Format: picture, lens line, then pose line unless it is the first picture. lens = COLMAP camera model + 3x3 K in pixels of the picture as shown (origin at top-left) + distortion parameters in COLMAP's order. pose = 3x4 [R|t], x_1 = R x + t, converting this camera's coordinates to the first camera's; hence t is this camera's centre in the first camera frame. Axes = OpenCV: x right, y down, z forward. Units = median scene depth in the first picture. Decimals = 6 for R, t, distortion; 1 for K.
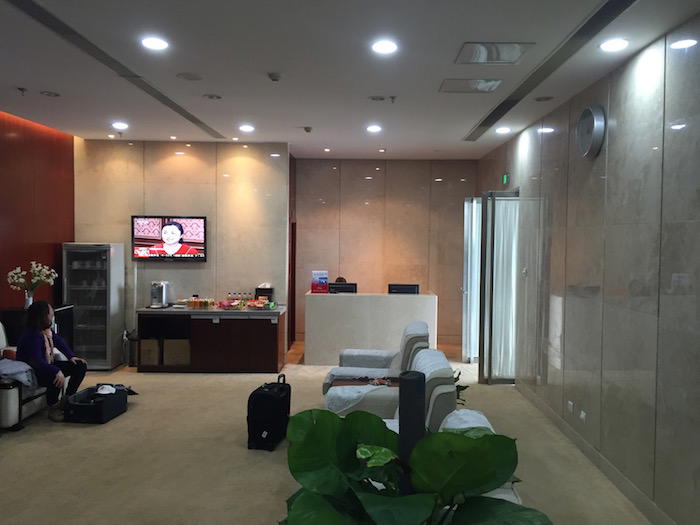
lens RADIAL K [[600.6, 0, 350.0], [0, 600.6, 262.5], [0, 0, 1]] dist [0.078324, -0.100383]
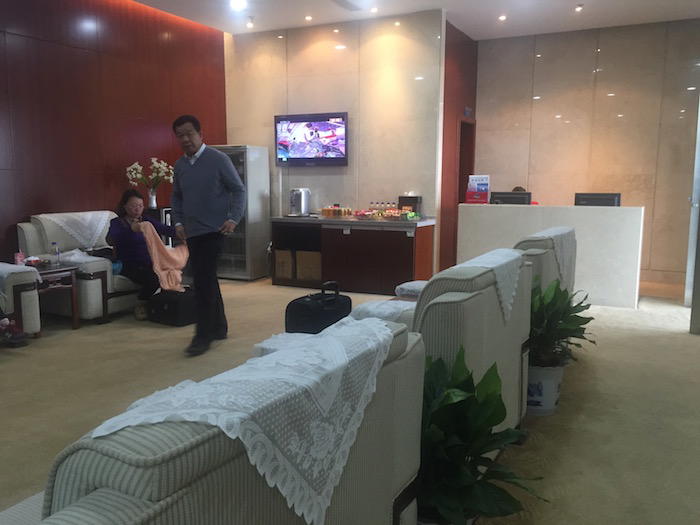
lens RADIAL K [[600.6, 0, 350.0], [0, 600.6, 262.5], [0, 0, 1]] dist [0.078324, -0.100383]
pose [[0.902667, 0.049815, -0.427446, 0.142445], [-0.012227, 0.995845, 0.090238, 0.059491], [0.430166, -0.076229, 0.899526, 0.213557]]
